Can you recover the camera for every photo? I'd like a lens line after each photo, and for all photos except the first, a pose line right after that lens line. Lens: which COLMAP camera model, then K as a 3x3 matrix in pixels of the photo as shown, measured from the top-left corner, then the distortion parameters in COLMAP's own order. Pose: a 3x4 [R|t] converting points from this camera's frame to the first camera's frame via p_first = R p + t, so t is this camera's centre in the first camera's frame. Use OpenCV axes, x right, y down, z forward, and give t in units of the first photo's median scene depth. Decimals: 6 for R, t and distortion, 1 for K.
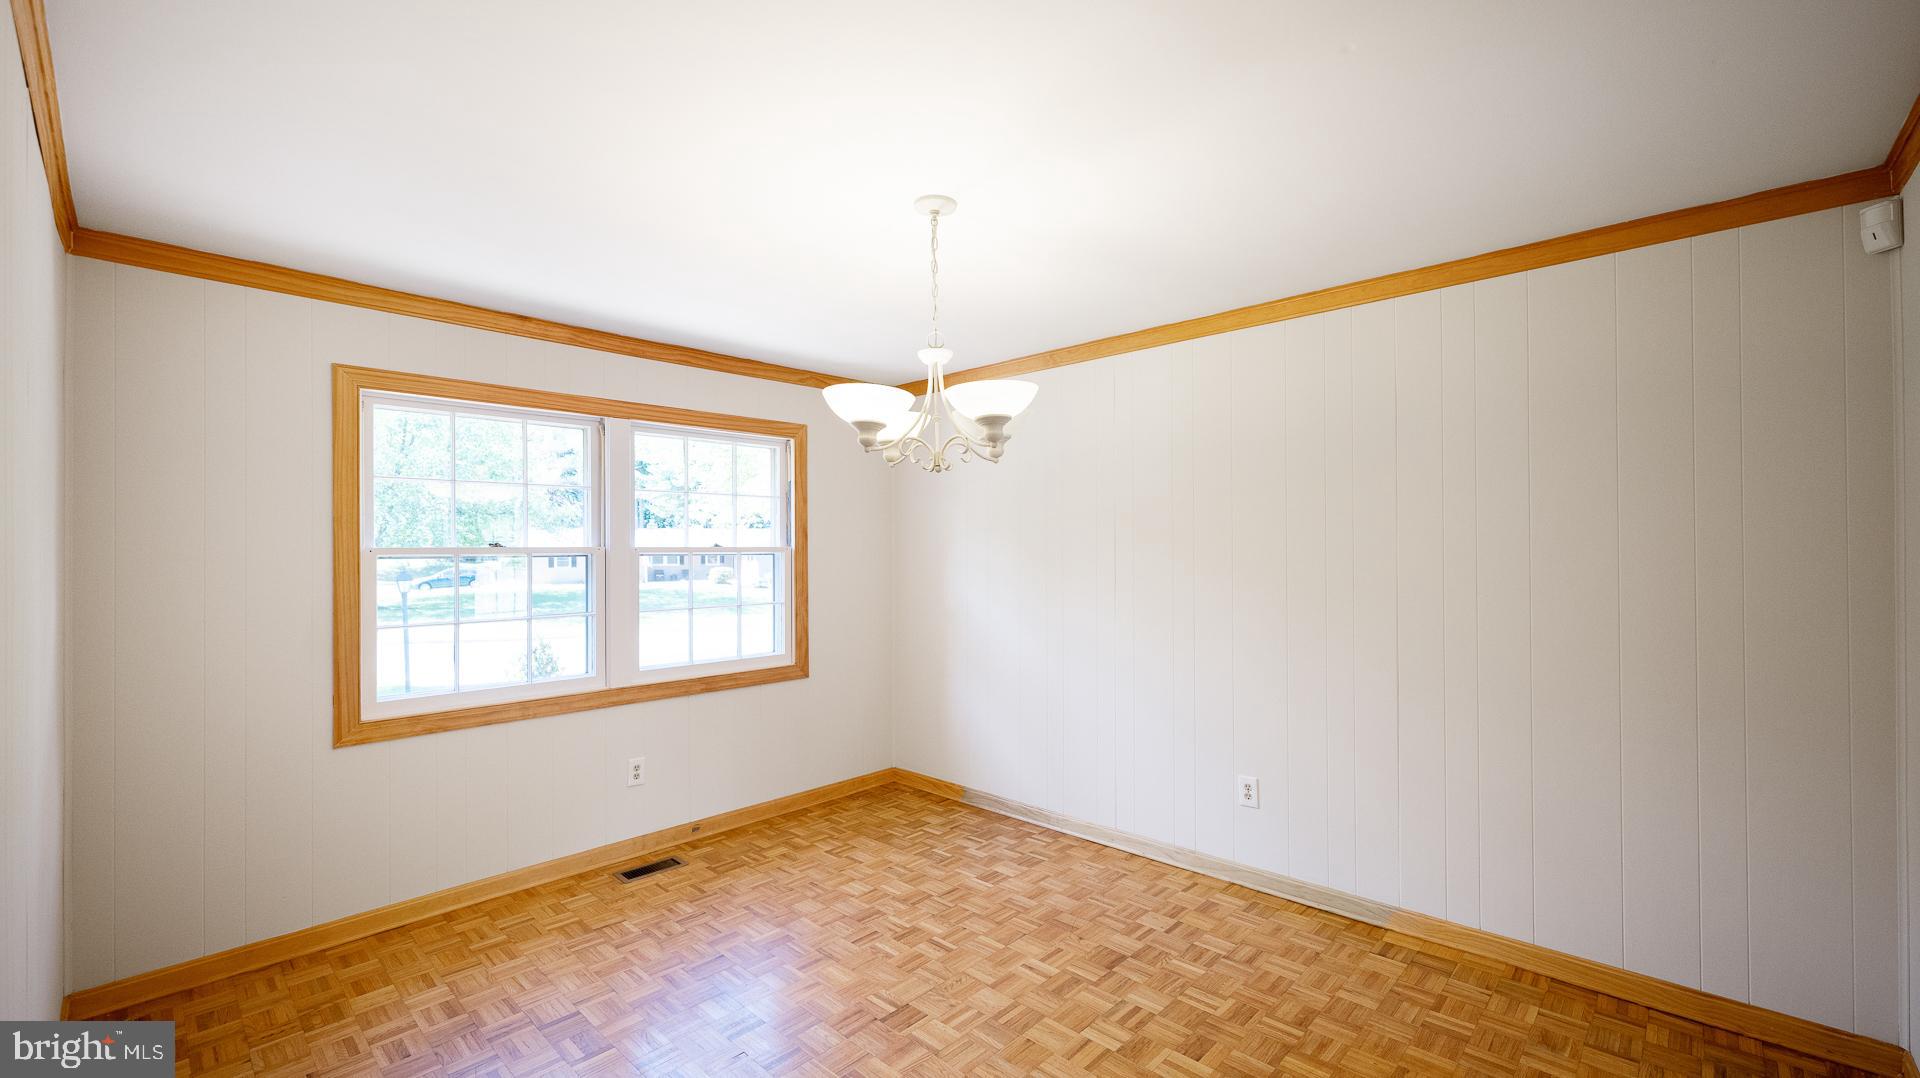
lens RADIAL K [[783.6, 0, 954.3], [0, 783.6, 546.5], [0, 0, 1]] dist [0.003299, 0.000075]
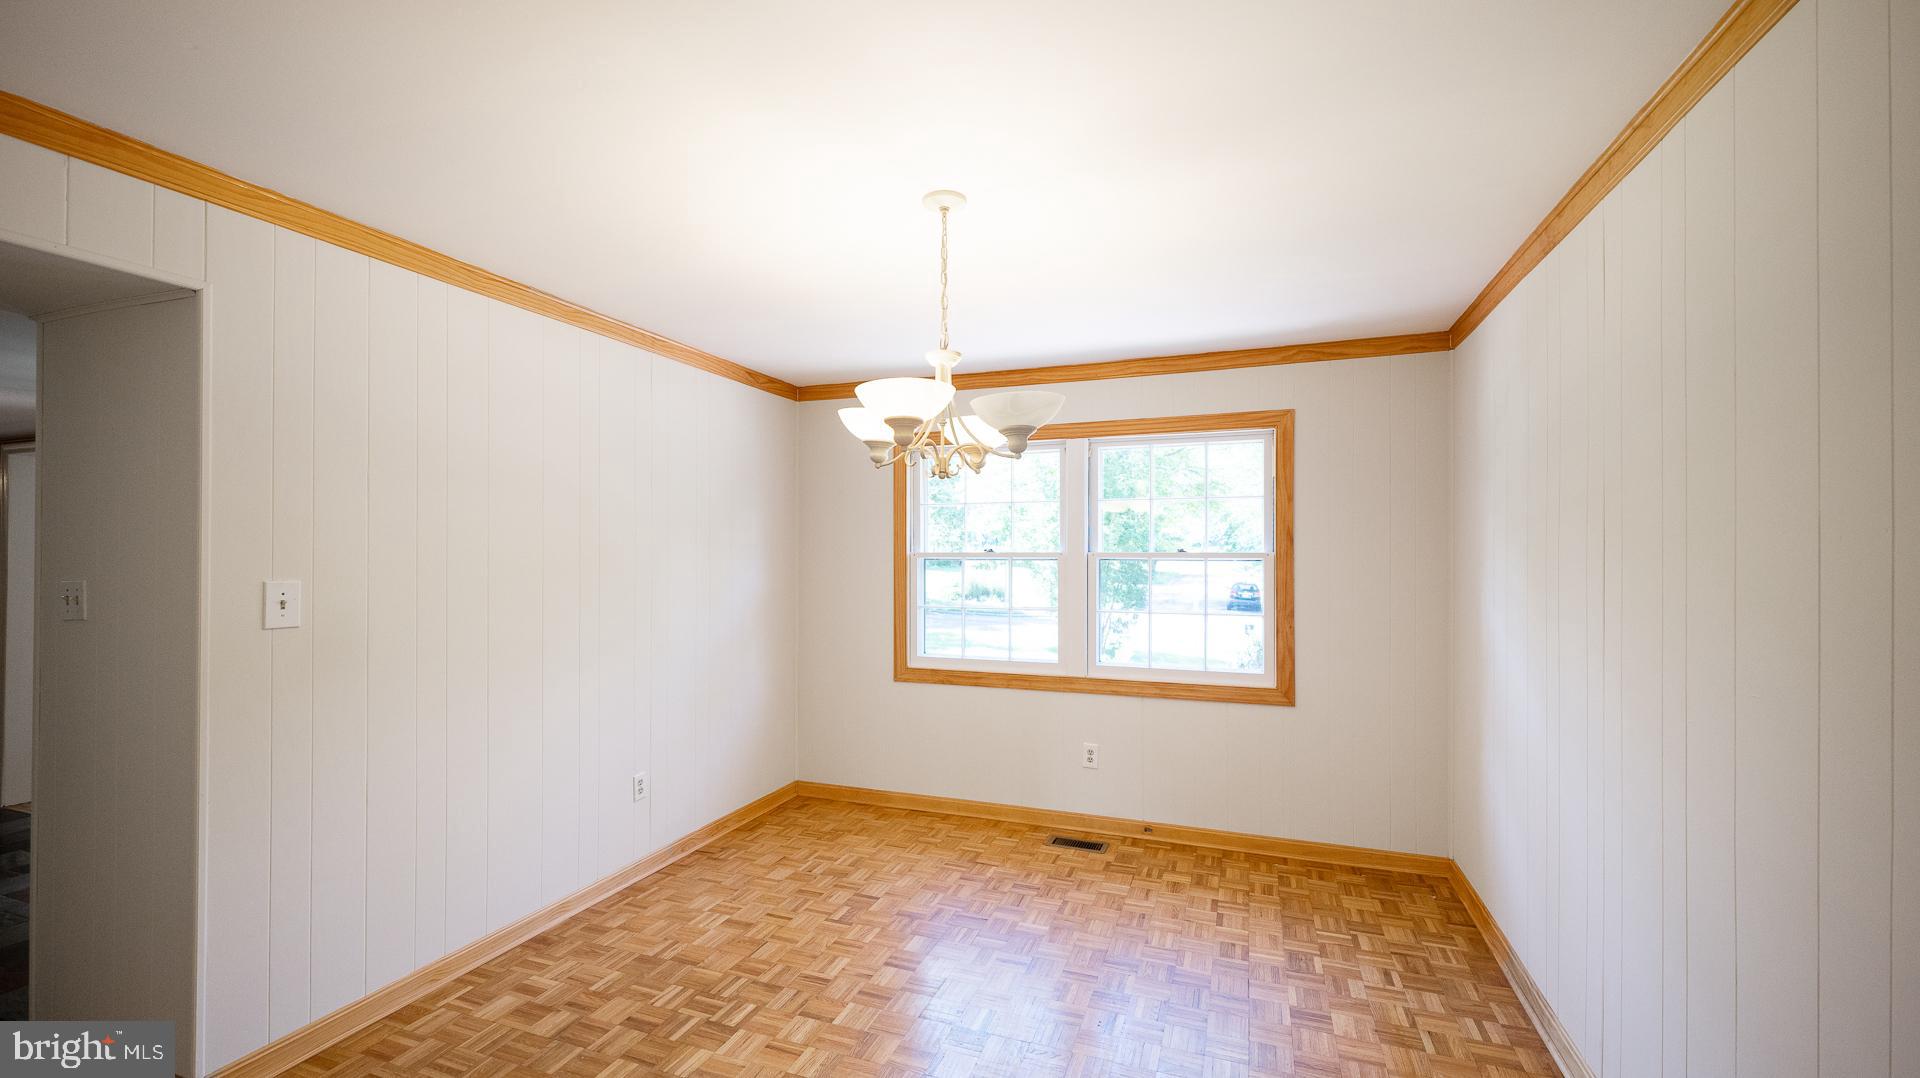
lens RADIAL K [[783.6, 0, 954.3], [0, 783.6, 546.5], [0, 0, 1]] dist [0.003299, 0.000075]
pose [[0.391529, -0.001031, -0.920165, 0.531969], [0.000099, 0.999999, -0.001078, -0.006122], [0.920166, 0.000331, 0.391529, 0.387894]]
